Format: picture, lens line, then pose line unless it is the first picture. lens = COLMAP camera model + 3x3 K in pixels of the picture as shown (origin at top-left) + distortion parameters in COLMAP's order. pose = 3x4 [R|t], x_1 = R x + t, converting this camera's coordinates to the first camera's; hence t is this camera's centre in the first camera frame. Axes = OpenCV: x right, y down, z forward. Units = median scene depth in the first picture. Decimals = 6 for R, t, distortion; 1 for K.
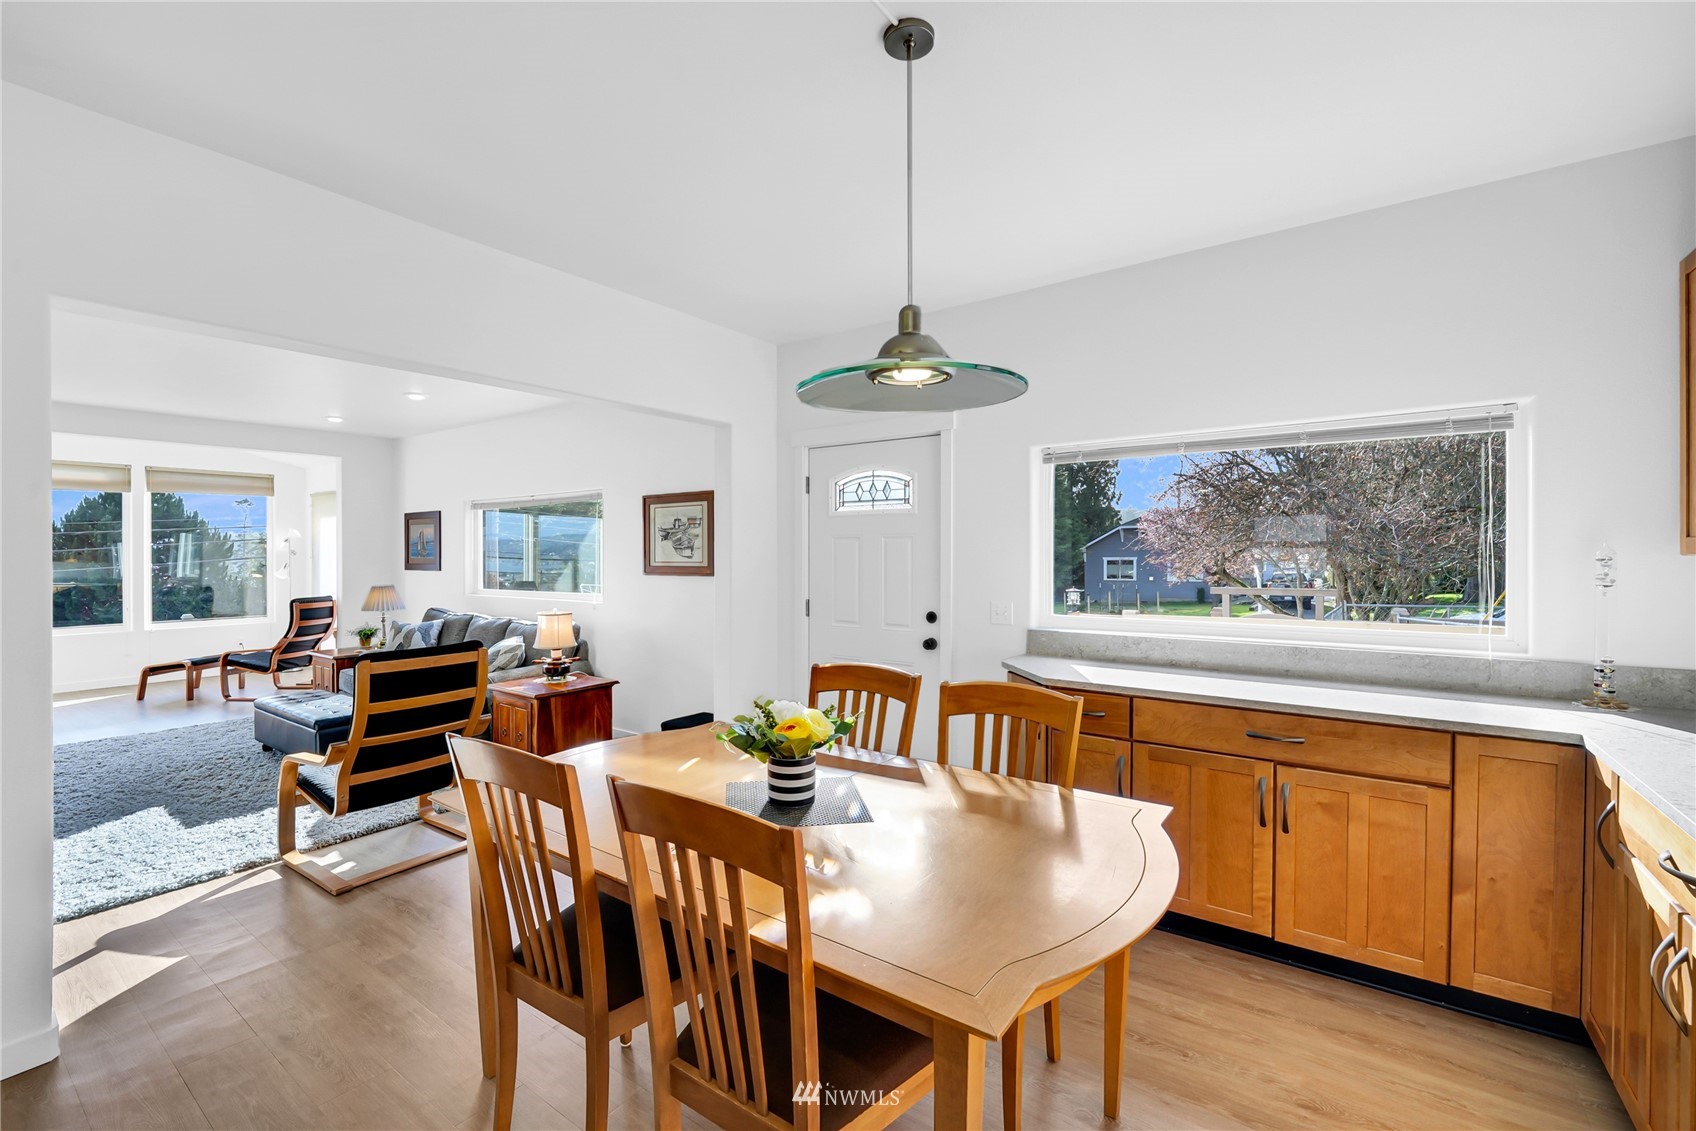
lens RADIAL K [[712.7, 0, 847.0], [0, 712.7, 559.5], [0, 0, 1]] dist [-0.019859, 0.001134]
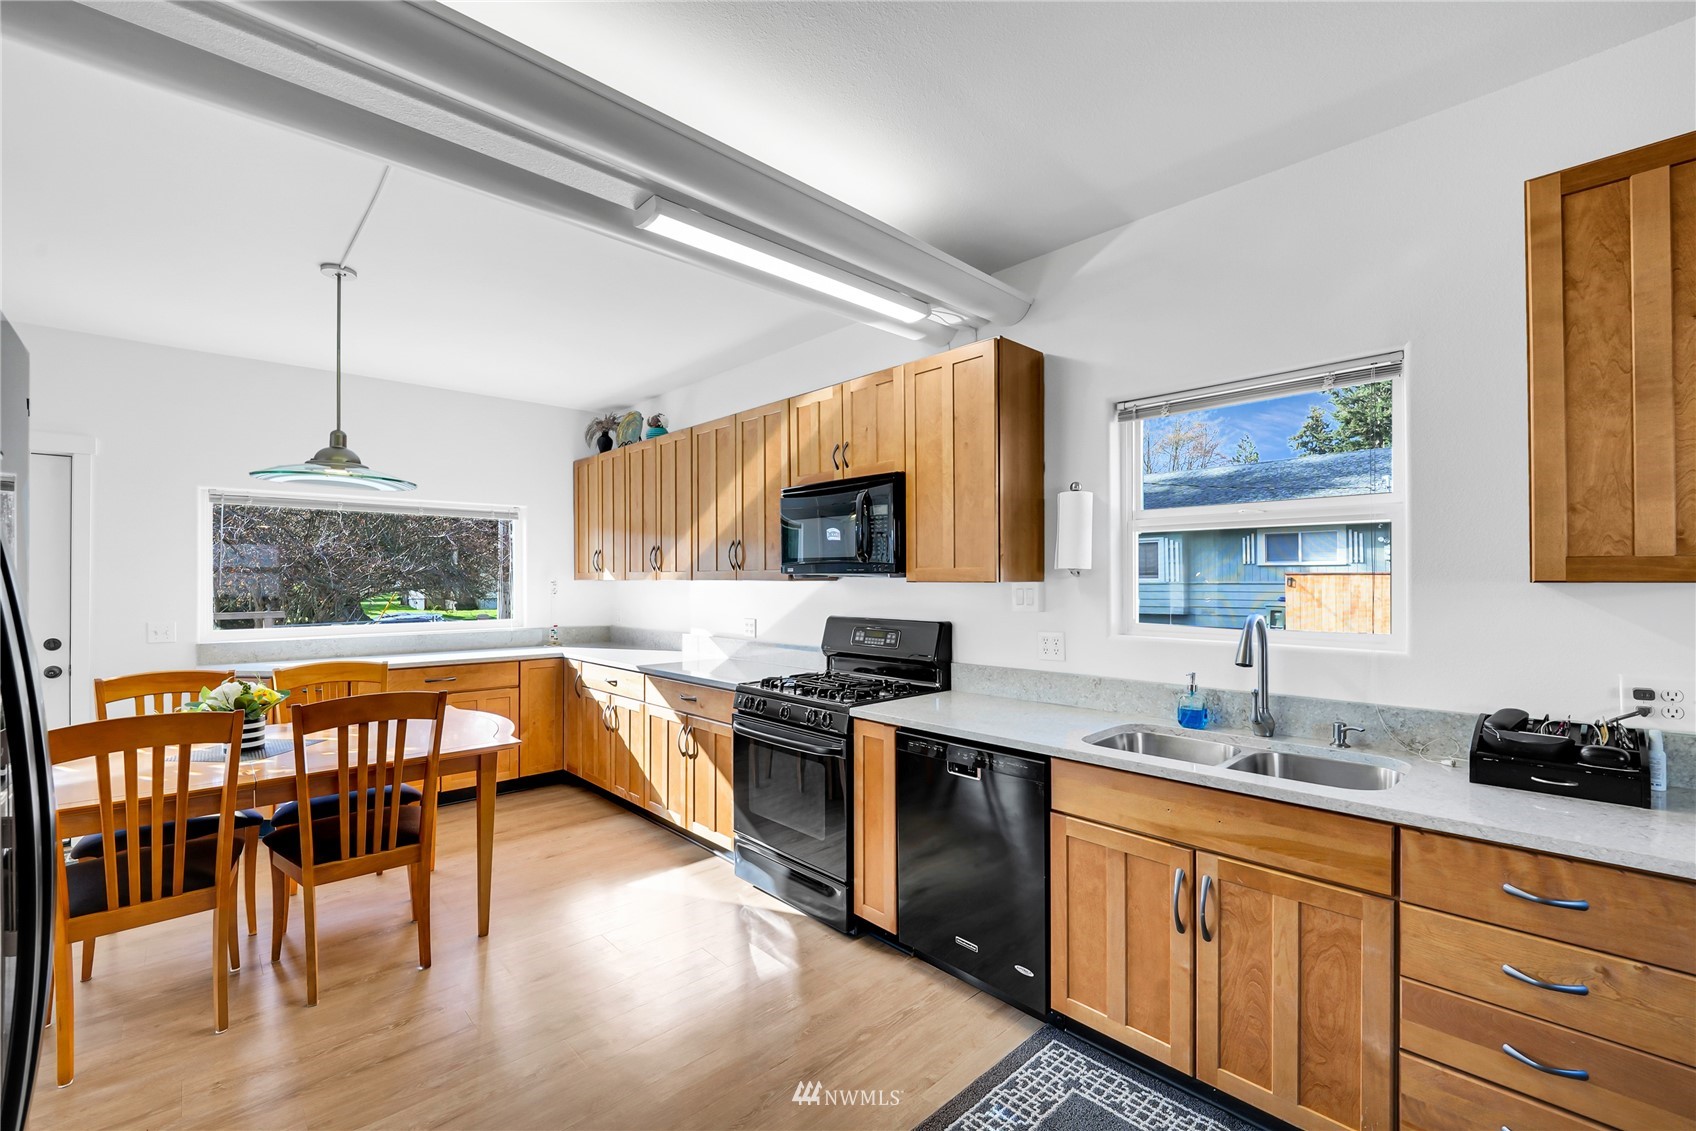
lens RADIAL K [[712.7, 0, 843.1], [0, 712.7, 572.5], [0, 0, 1]] dist [-0.019859, 0.001134]
pose [[0.185449, 0.013192, 0.982565, -1.135363], [0.007382, 0.999863, -0.014817, 0.010218], [-0.982626, 0.010001, 0.185327, -0.411192]]
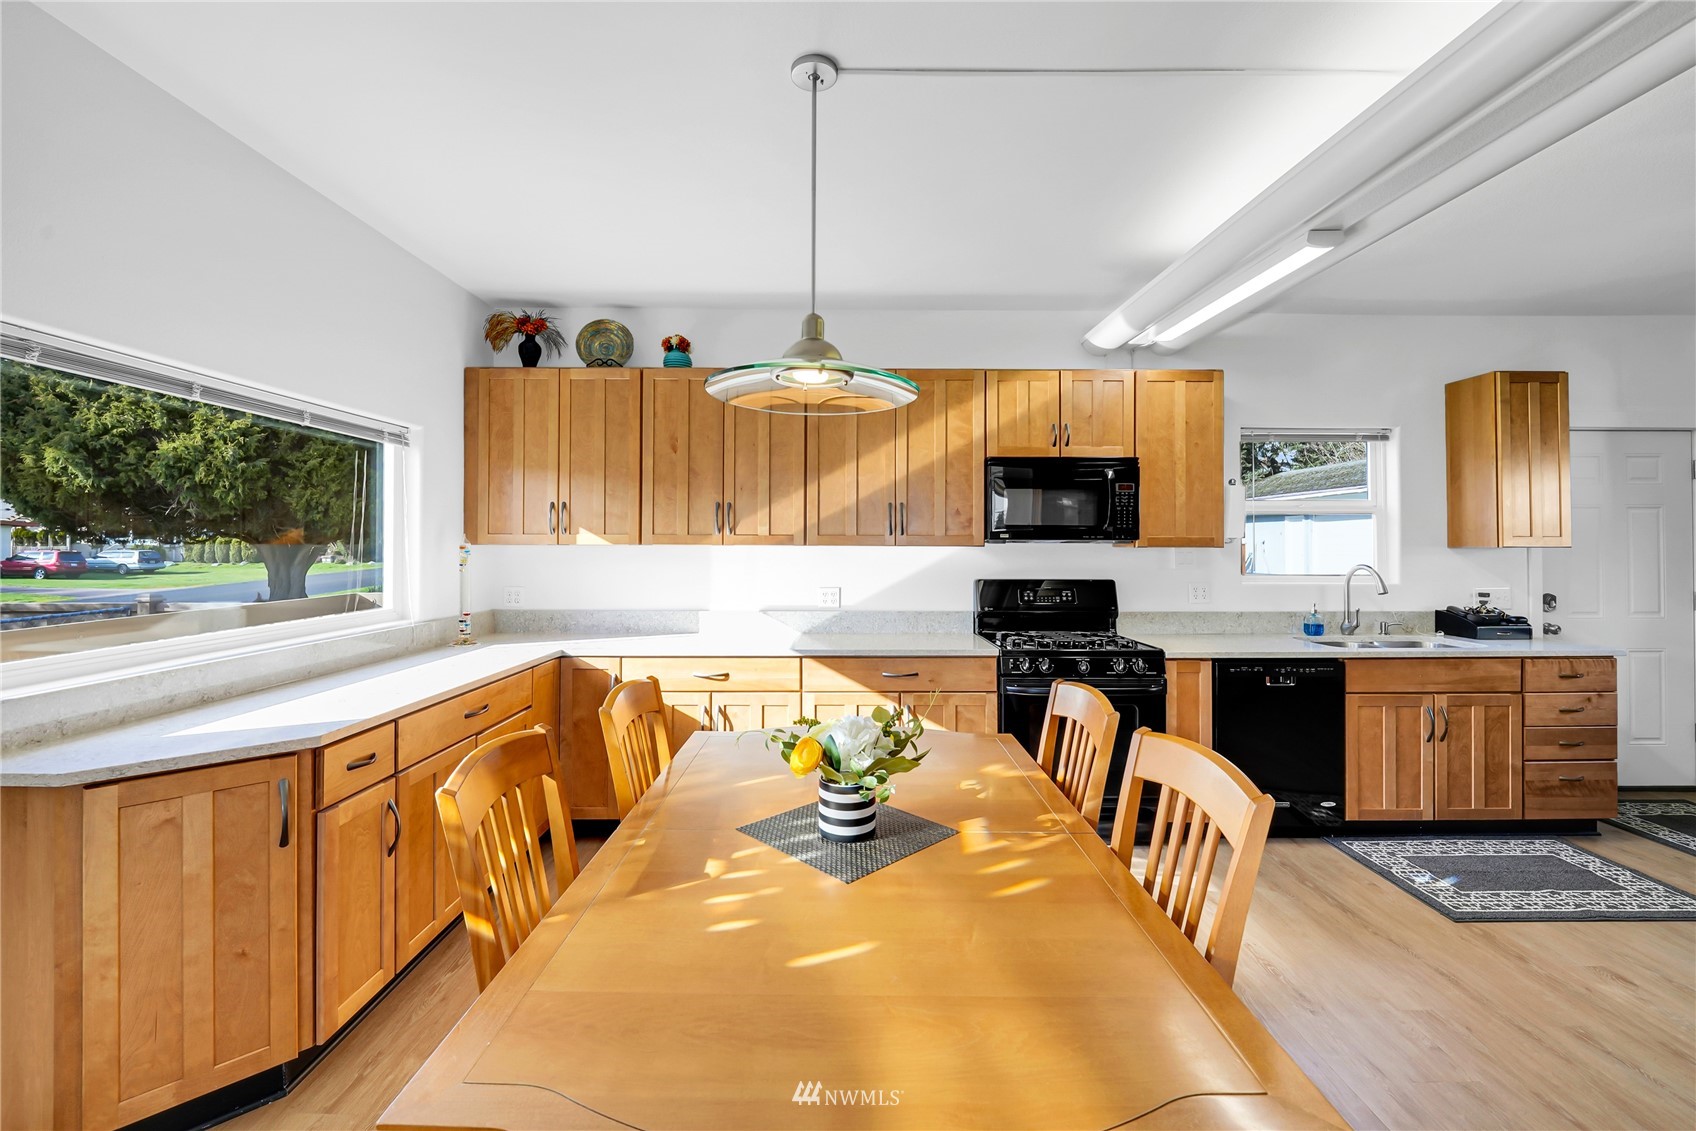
lens RADIAL K [[712.7, 0, 845.6], [0, 712.7, 522.7], [0, 0, 1]] dist [-0.019859, 0.001134]
pose [[-0.585998, 0.026345, 0.809884, -0.713993], [0.005785, 0.999582, -0.028329, -0.006185], [-0.810292, -0.011915, -0.585905, 1.321286]]
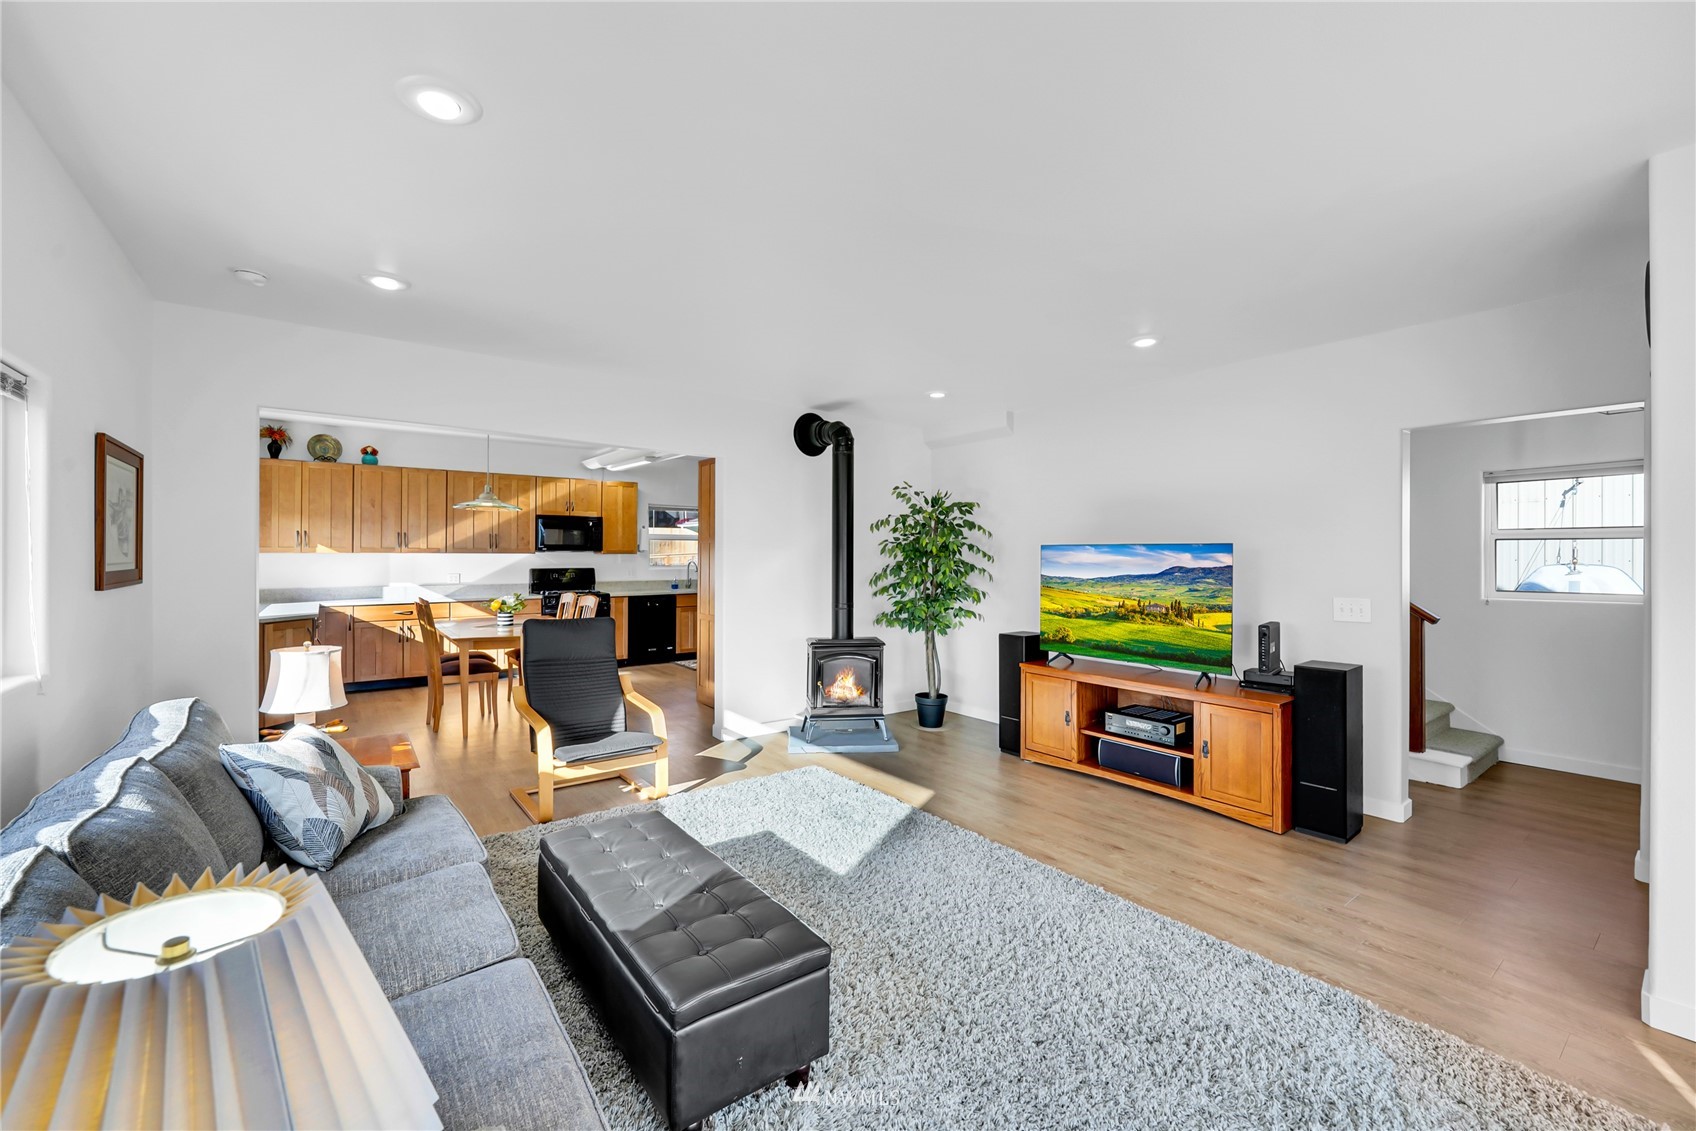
lens RADIAL K [[712.7, 0, 859.0], [0, 712.7, 552.1], [0, 0, 1]] dist [-0.019859, 0.001134]
pose [[-0.956745, 0.002003, 0.290921, -2.421628], [0.003401, 0.999985, 0.004297, -0.015691], [-0.290908, 0.005101, -0.956737, 3.331890]]
